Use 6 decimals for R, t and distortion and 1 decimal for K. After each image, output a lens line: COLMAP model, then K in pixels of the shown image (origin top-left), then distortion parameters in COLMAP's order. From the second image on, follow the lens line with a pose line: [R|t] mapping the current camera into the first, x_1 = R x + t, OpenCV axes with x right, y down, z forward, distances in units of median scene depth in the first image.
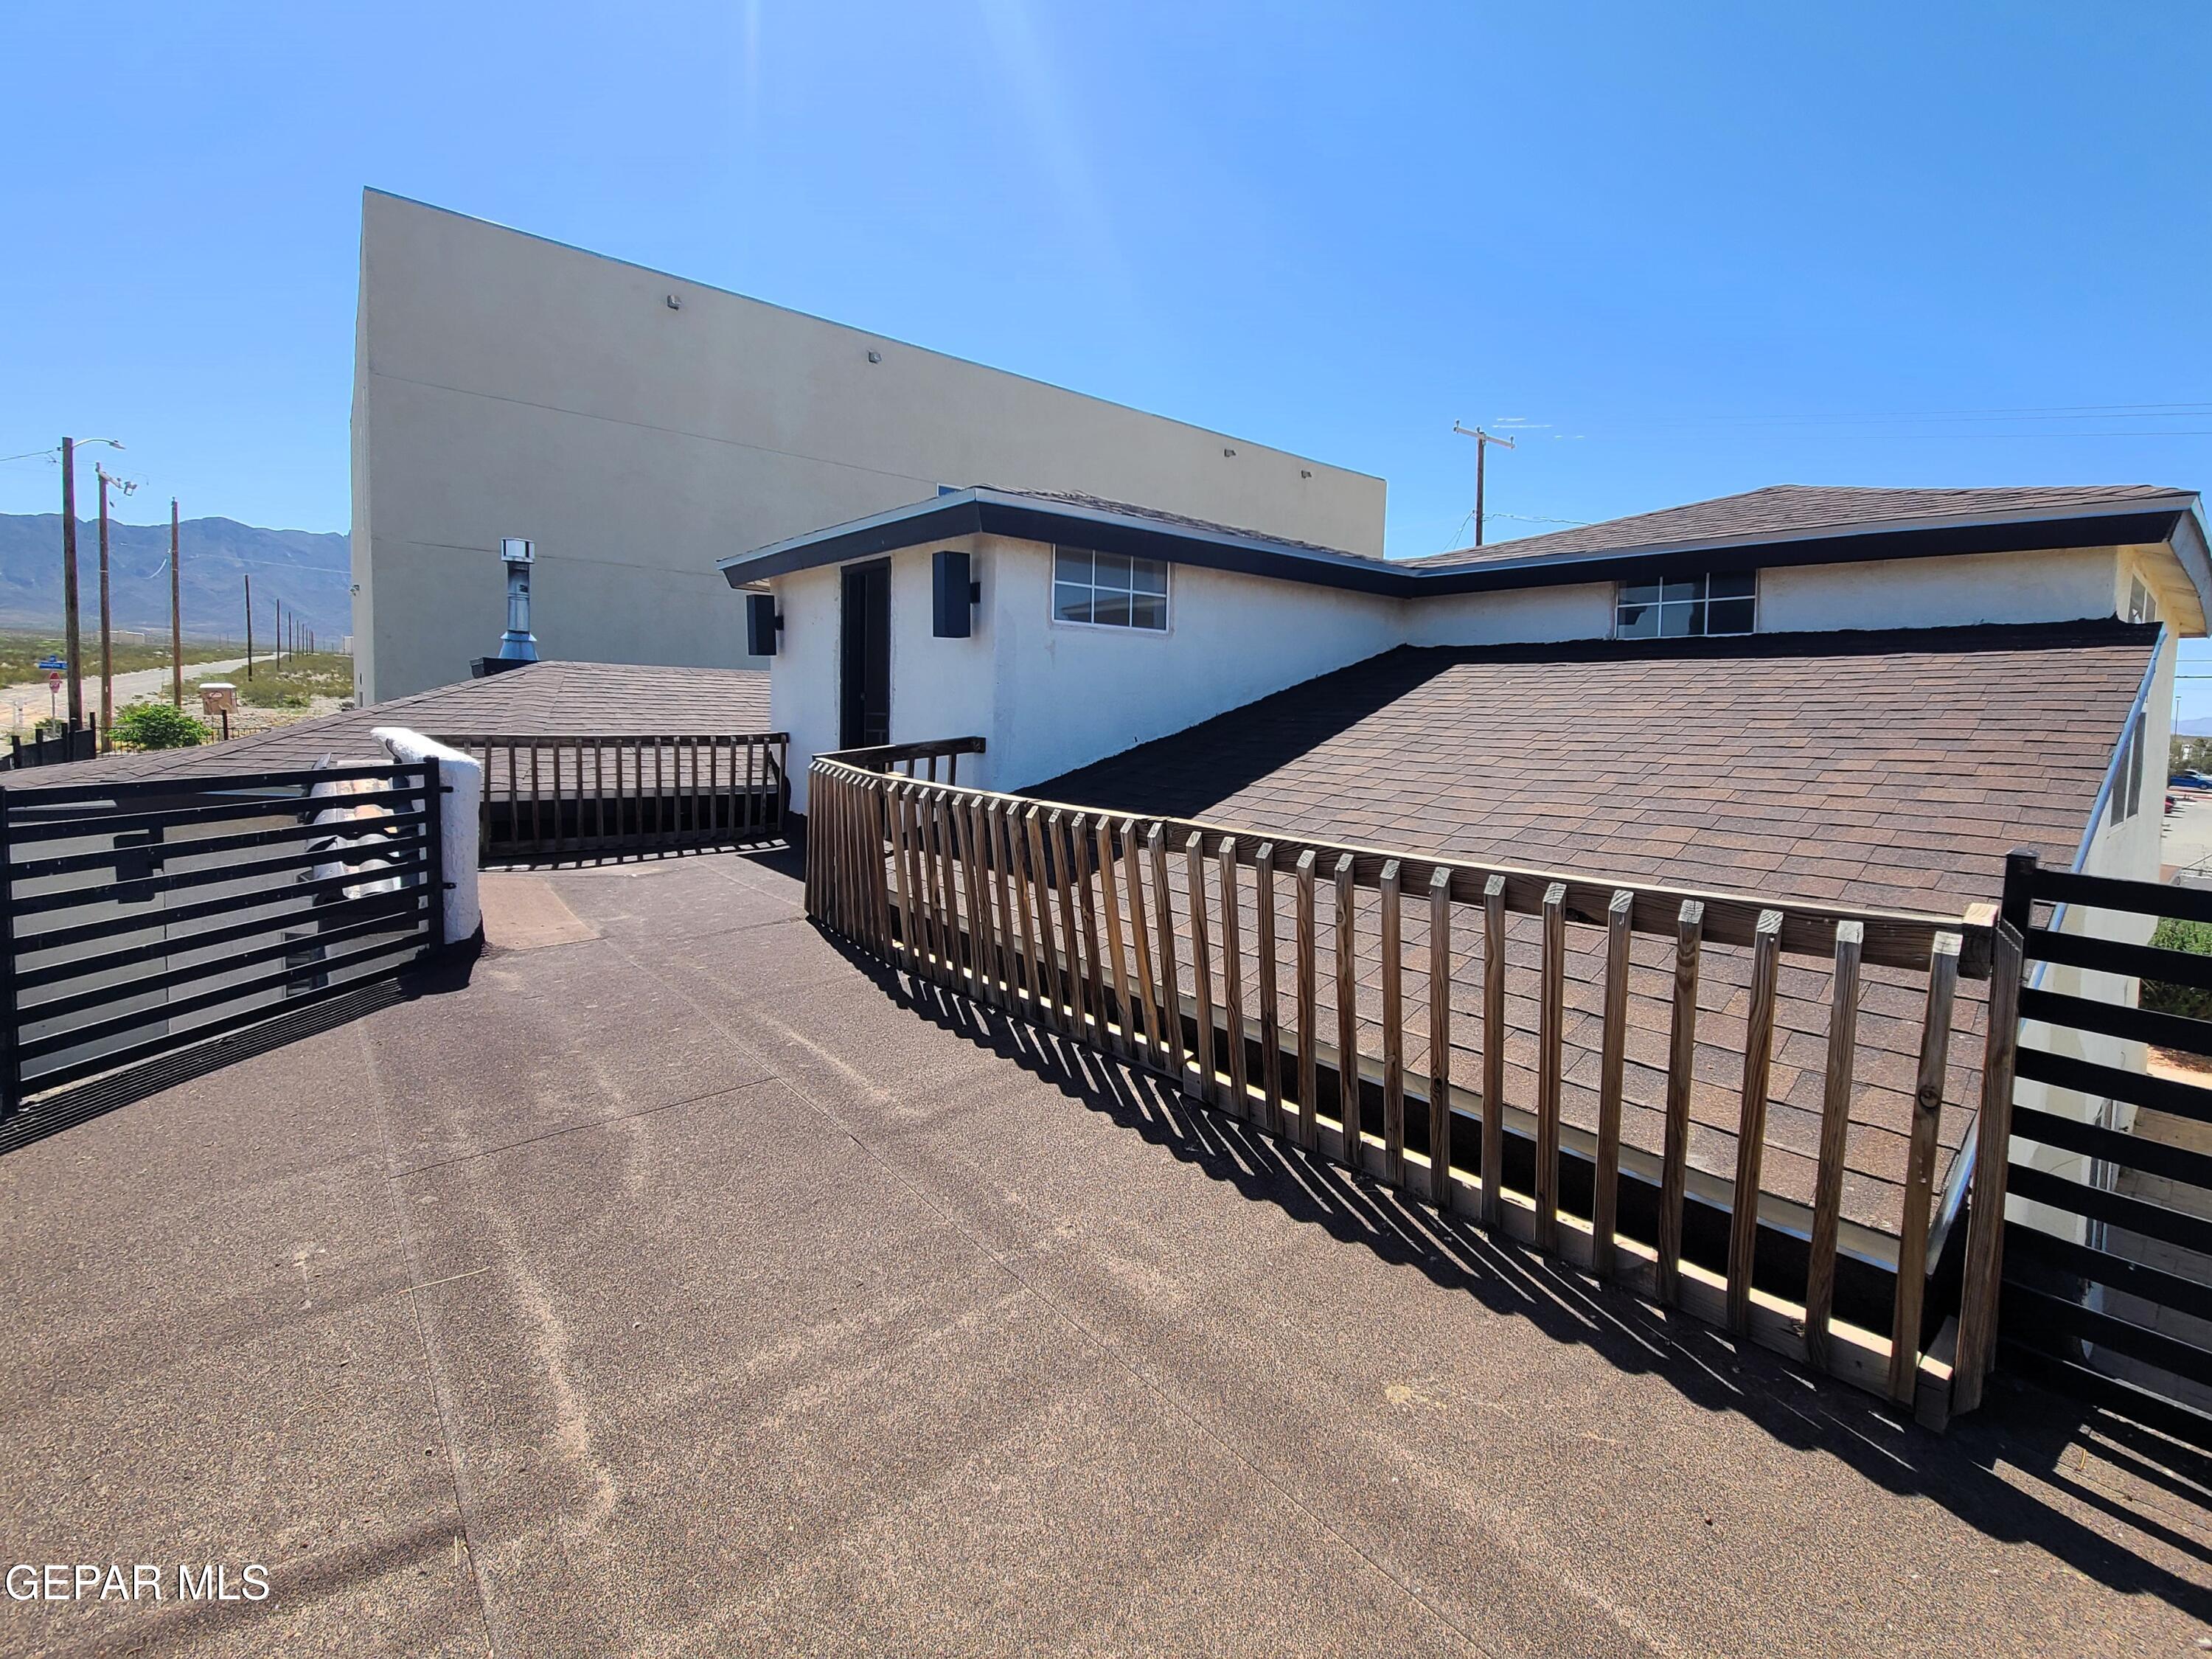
lens RADIAL K [[998.4, 0, 1167.4], [0, 998.4, 777.4], [0, 0, 1]] dist [0.001502, -0.007014]
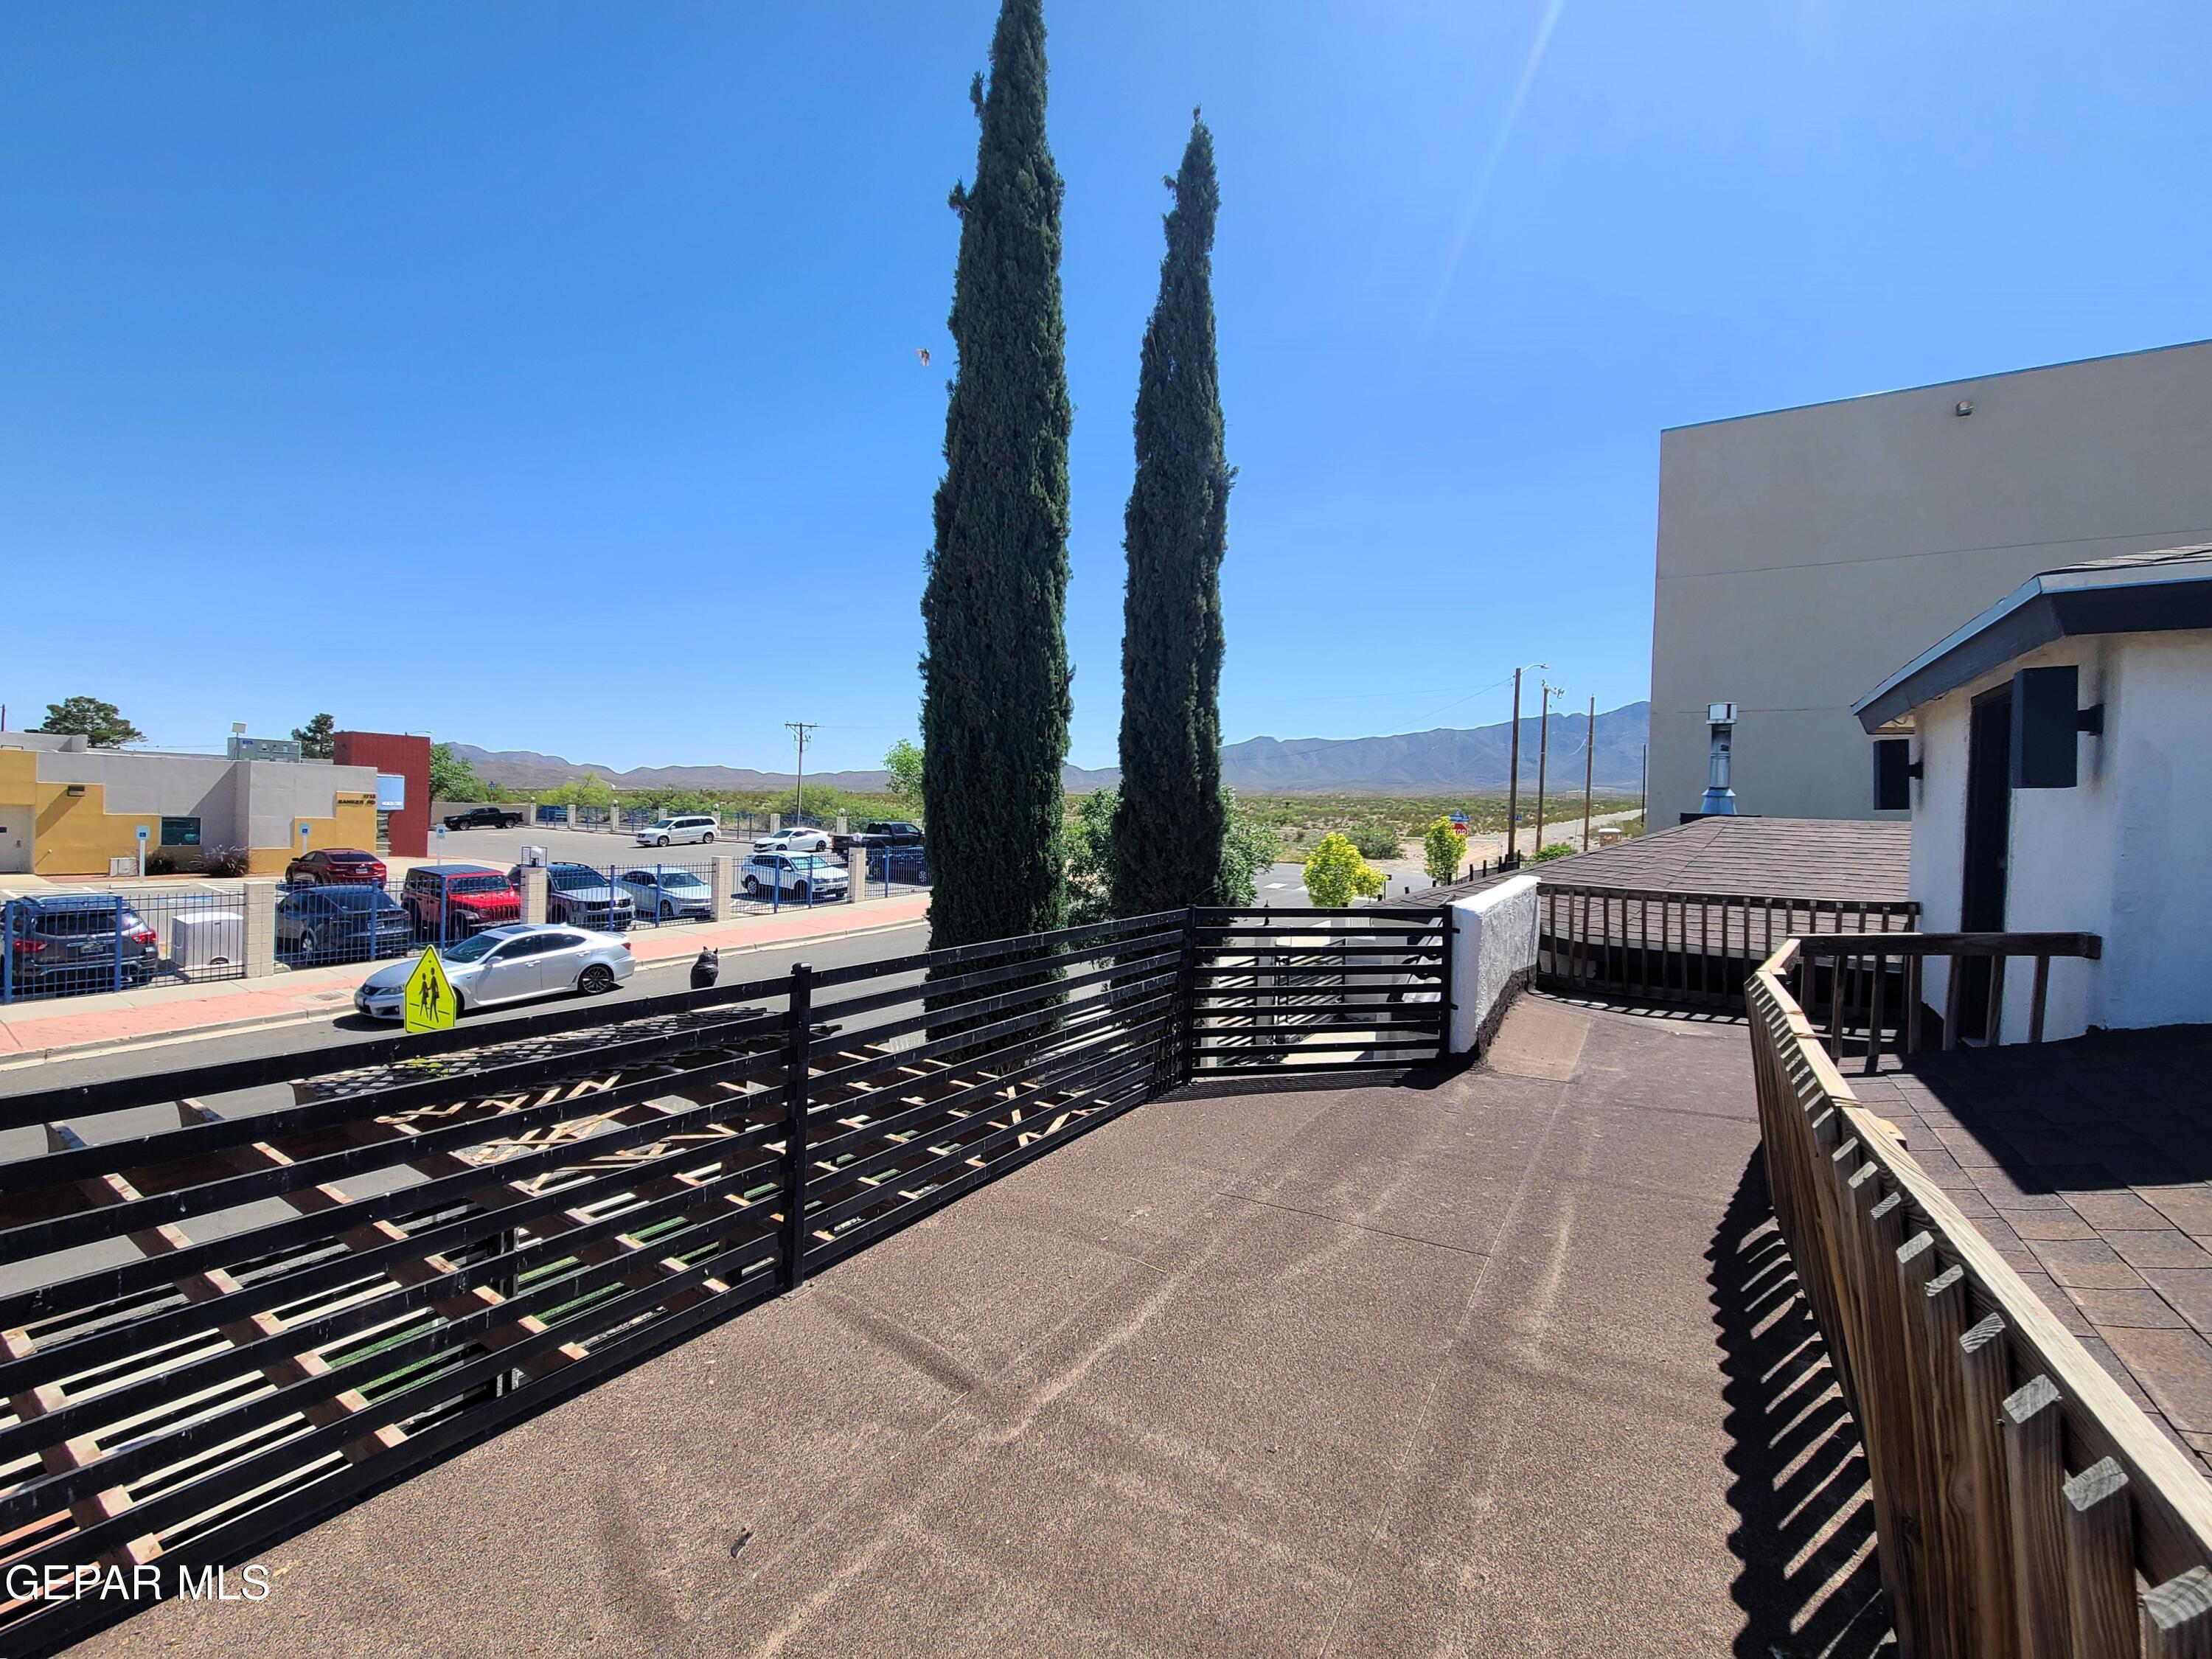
lens RADIAL K [[906.4, 0, 1109.8], [0, 906.4, 826.4], [0, 0, 1]] dist [0.003160, -0.000239]
pose [[0.267441, -0.004766, -0.963562, 0.189875], [-0.082974, 0.996160, -0.027957, -0.035394], [0.959995, 0.087427, 0.266019, 0.174305]]
